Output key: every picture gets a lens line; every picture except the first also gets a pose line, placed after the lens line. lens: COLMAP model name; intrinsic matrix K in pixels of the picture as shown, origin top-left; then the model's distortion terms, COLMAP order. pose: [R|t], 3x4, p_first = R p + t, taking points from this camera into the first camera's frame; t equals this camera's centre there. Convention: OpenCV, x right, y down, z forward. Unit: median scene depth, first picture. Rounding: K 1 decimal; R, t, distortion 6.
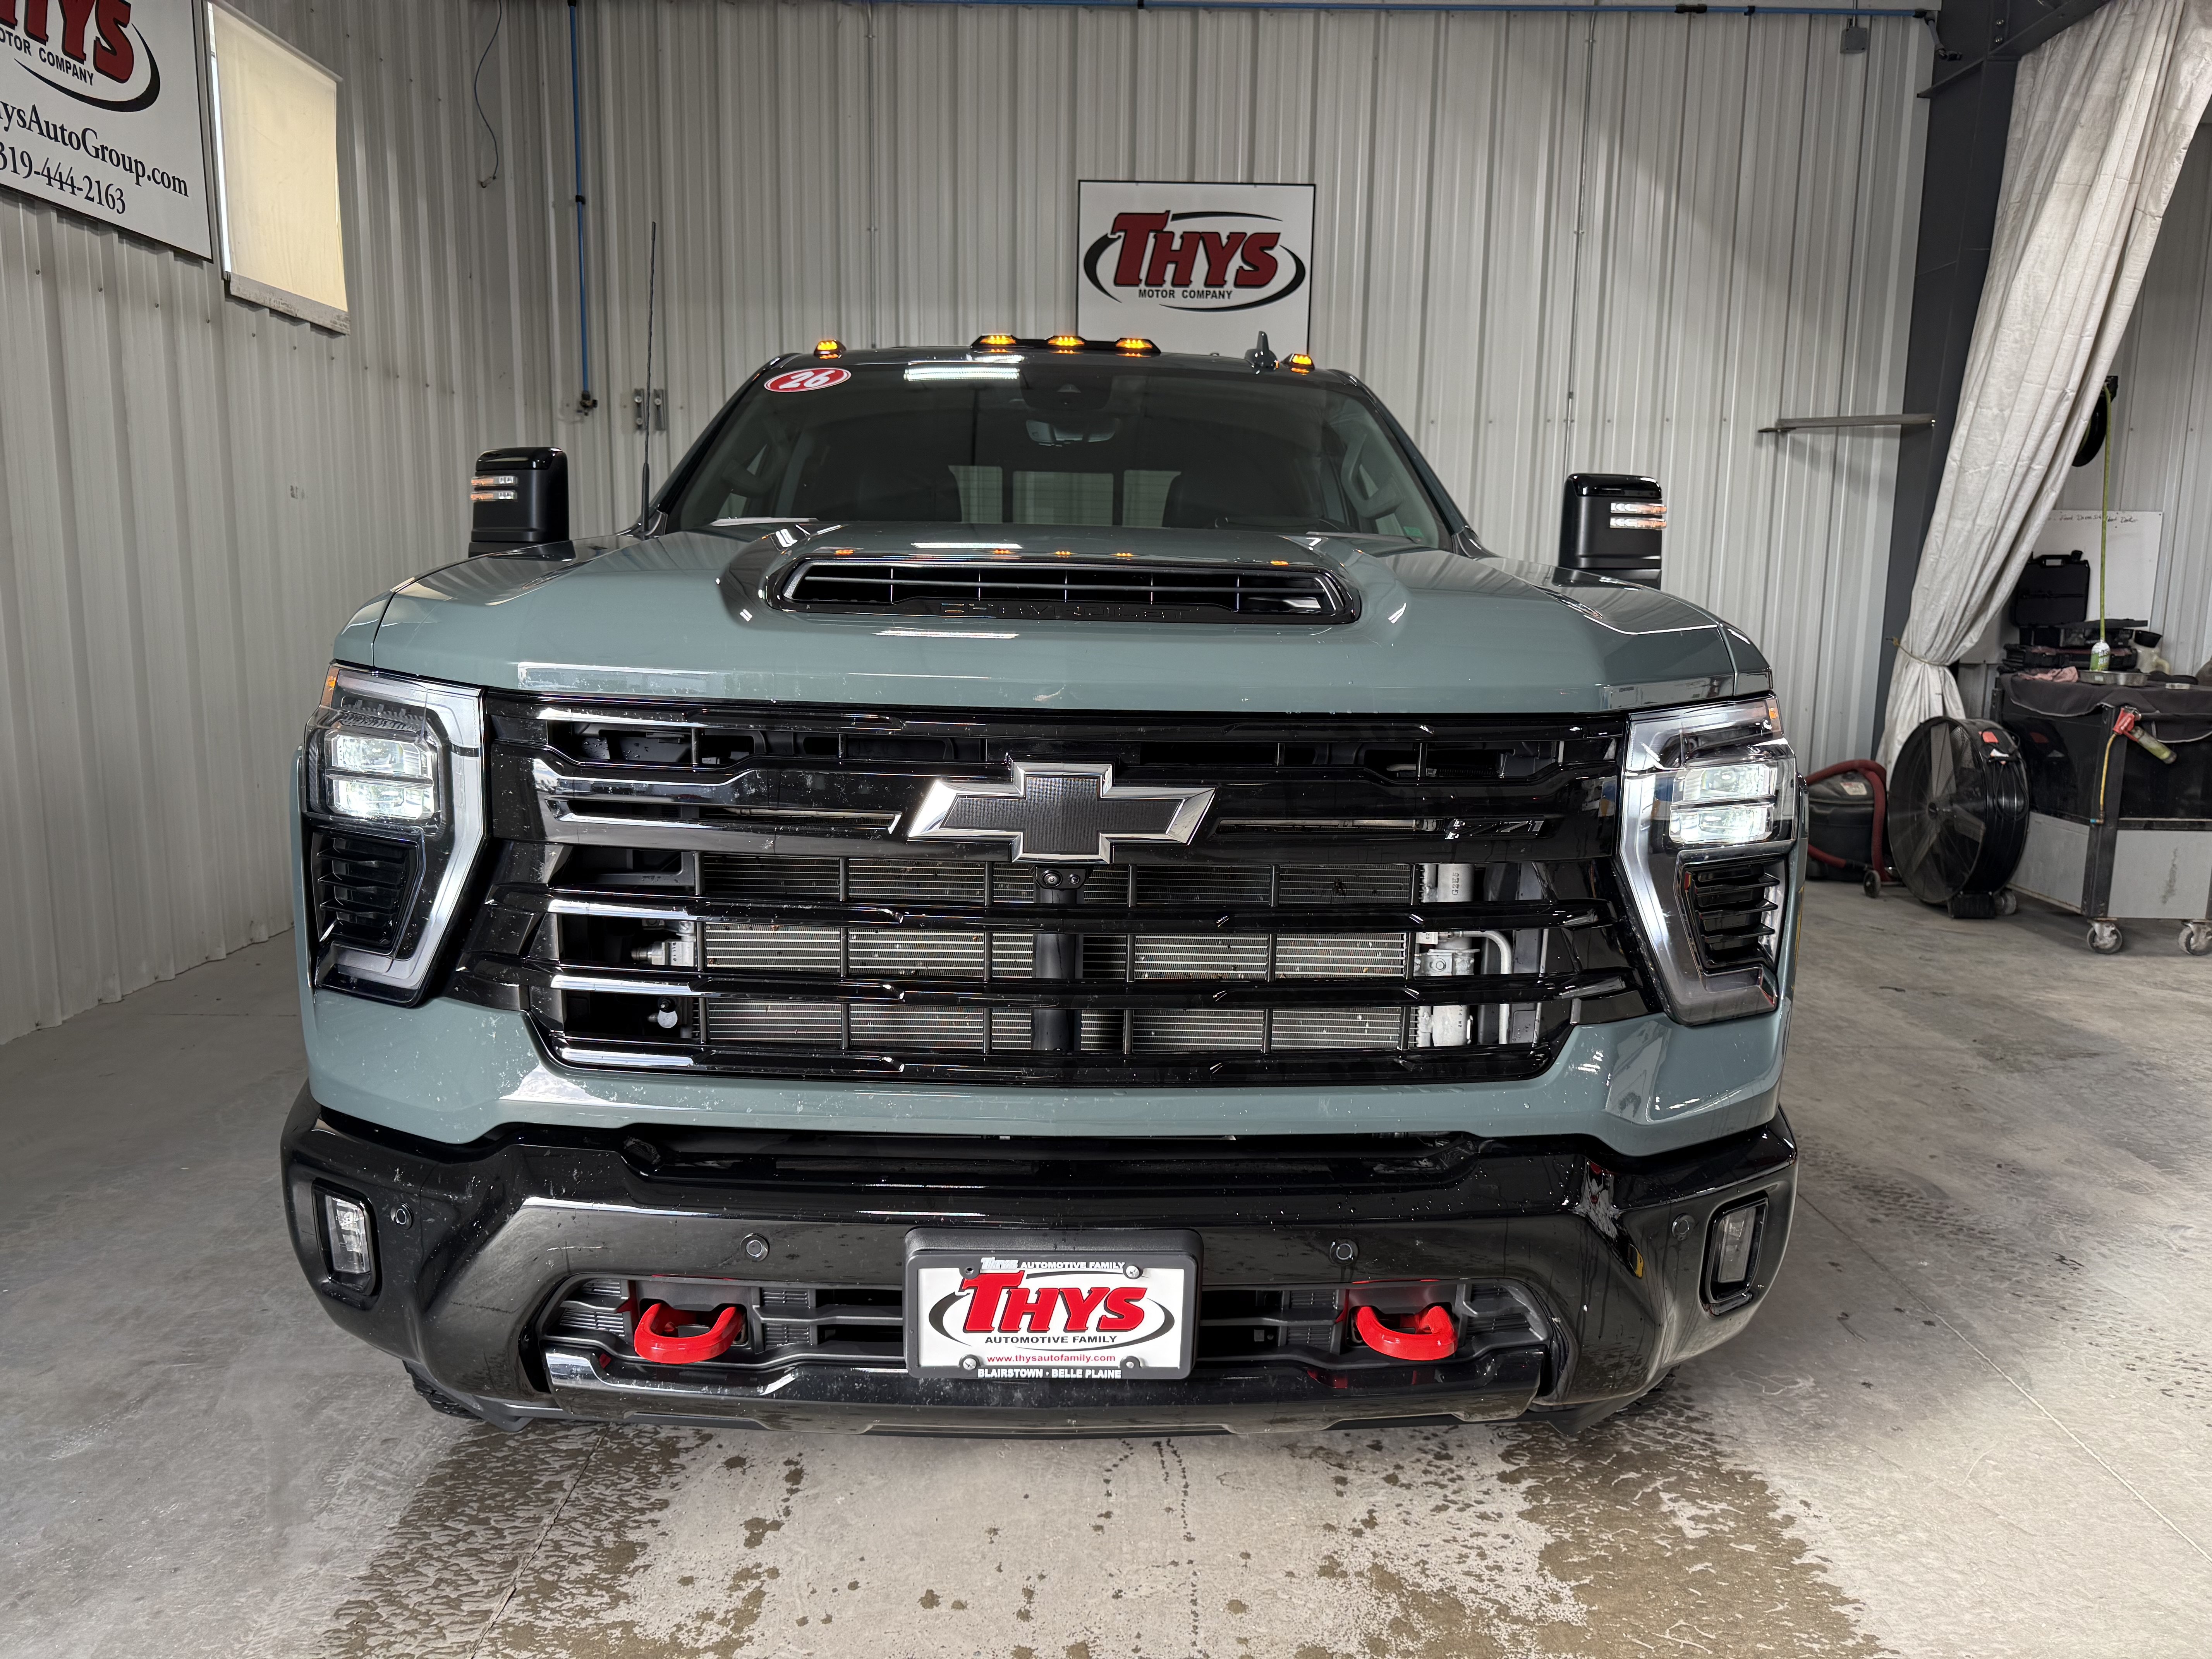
lens RADIAL K [[1566.3, 0, 1110.9], [0, 1566.3, 829.9], [0, 0, 1]] dist [0.045064, -0.054575]
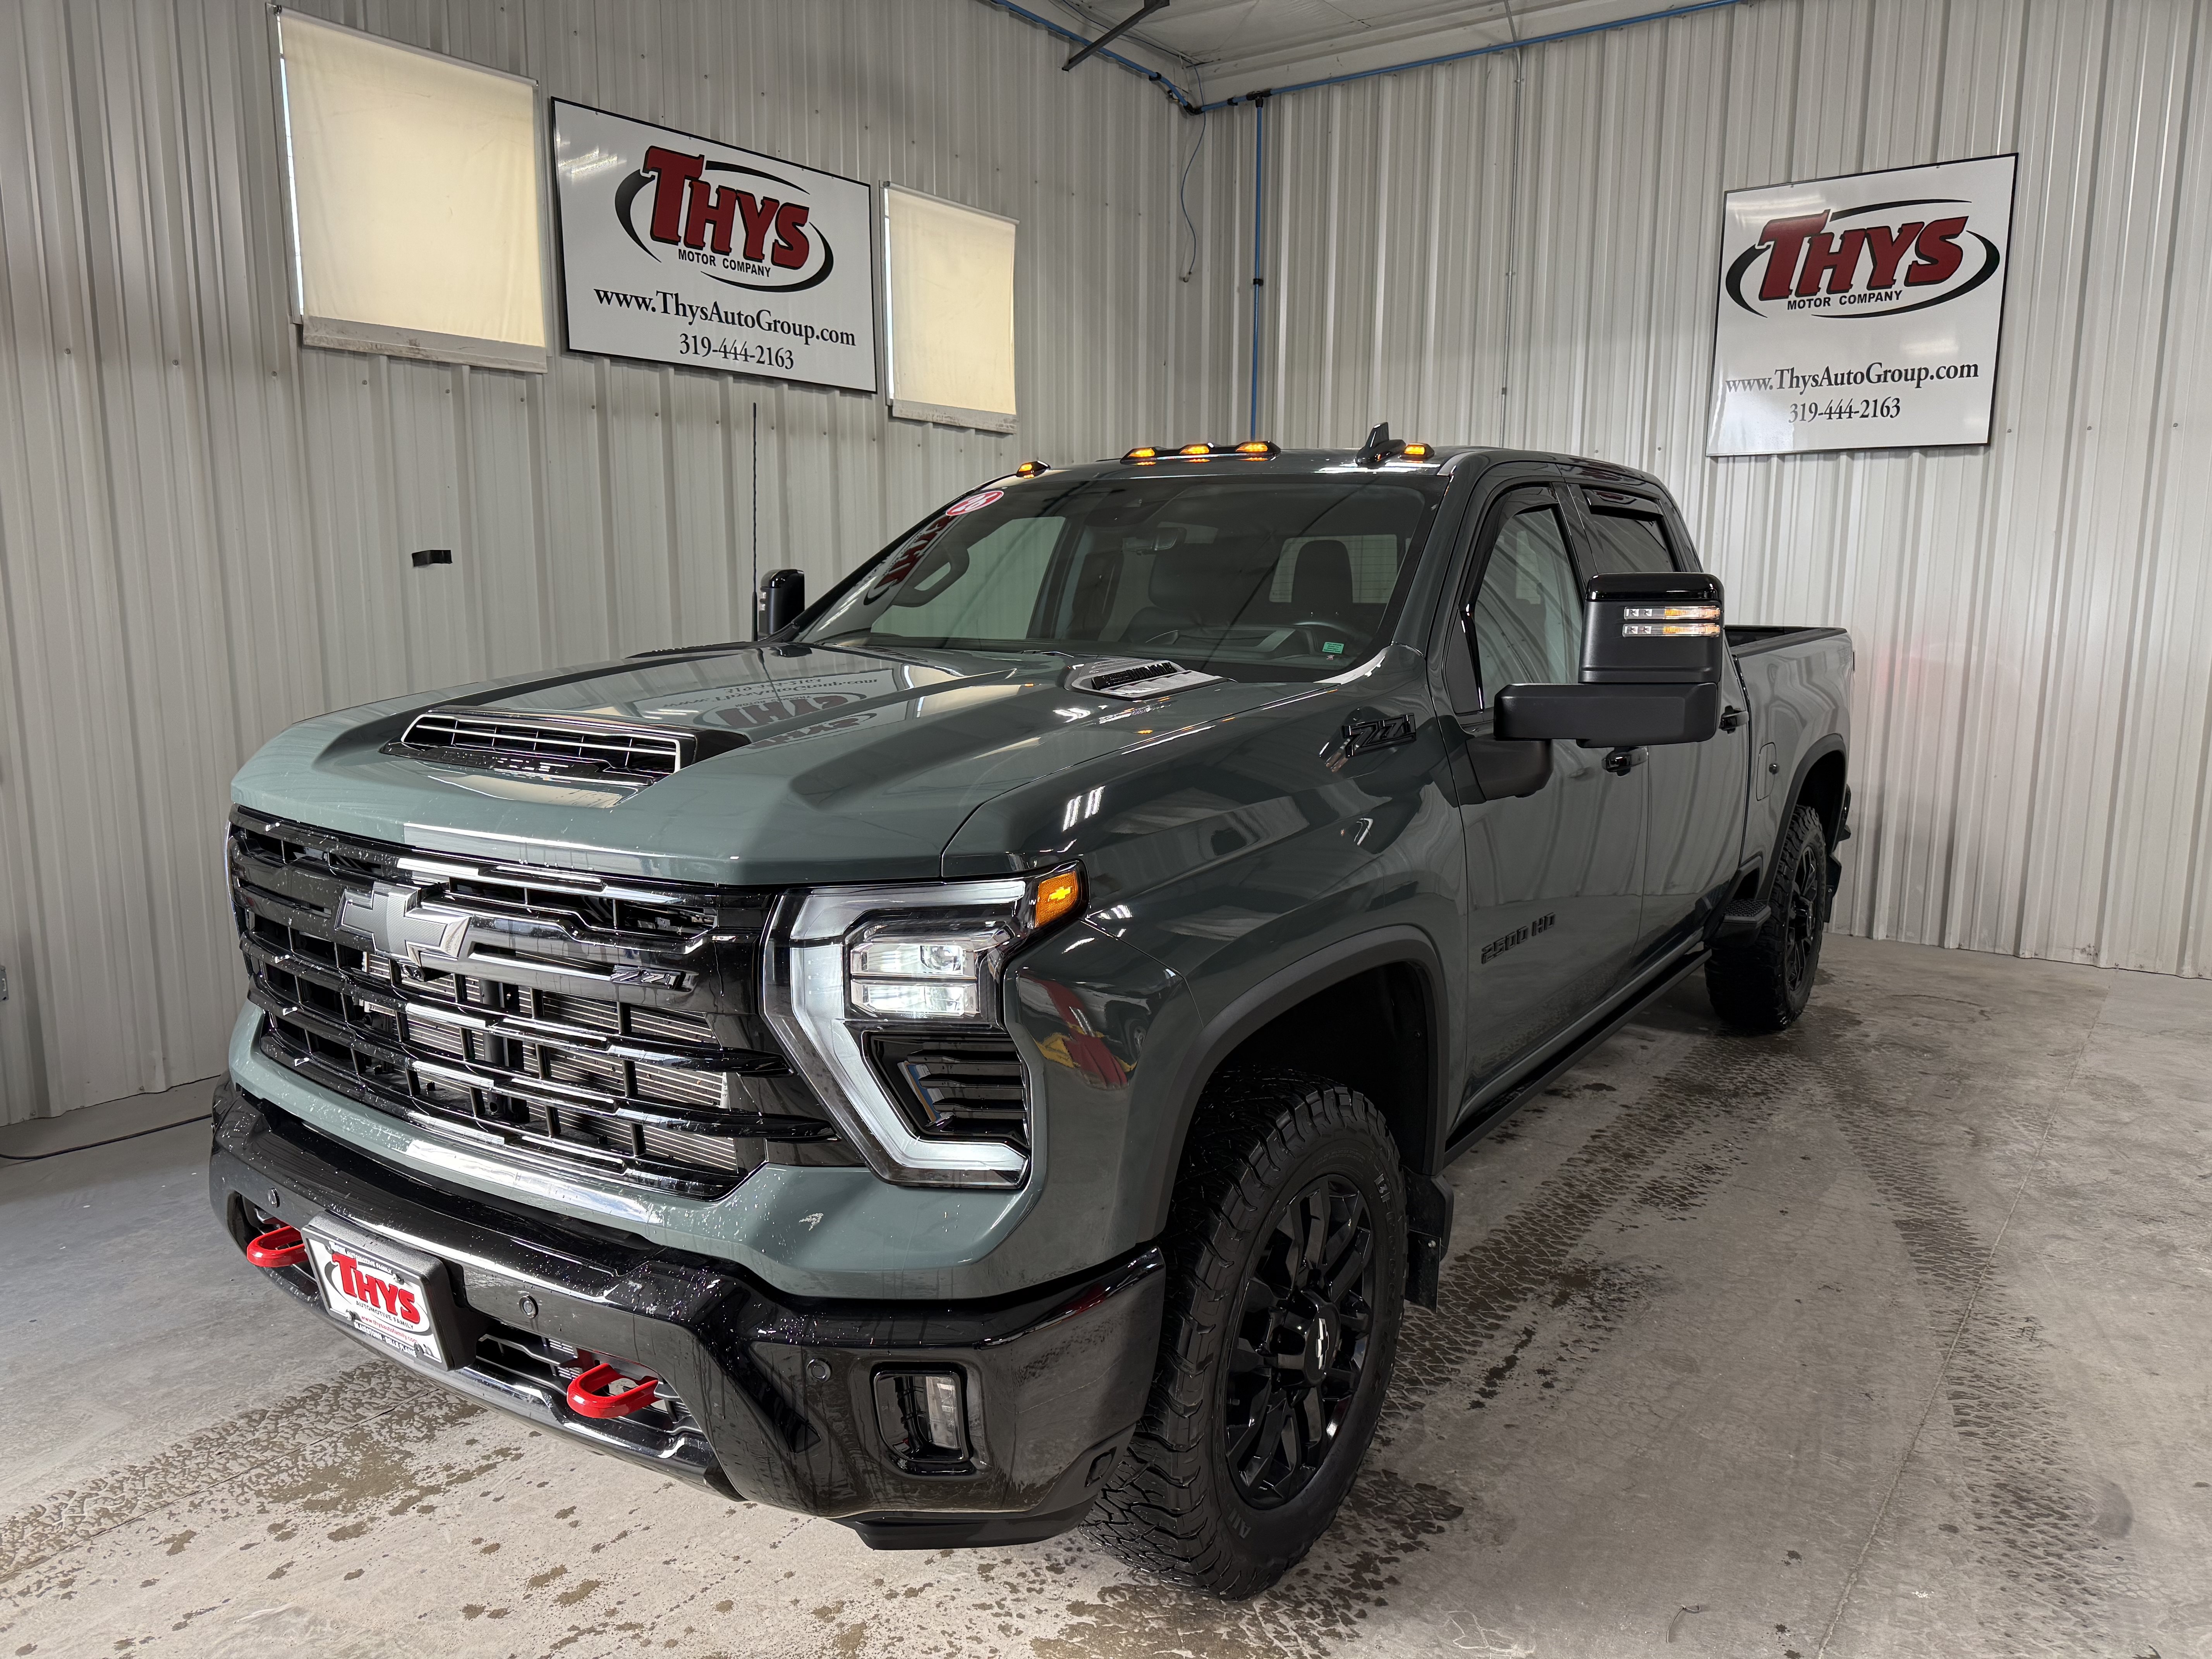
lens RADIAL K [[1566.3, 0, 1110.9], [0, 1566.3, 829.9], [0, 0, 1]] dist [0.045064, -0.054575]
pose [[0.807999, 0.079589, -0.583783, 0.364853], [-0.080541, 0.996453, 0.024374, -0.050310], [0.583653, 0.027324, 0.811543, 0.078989]]
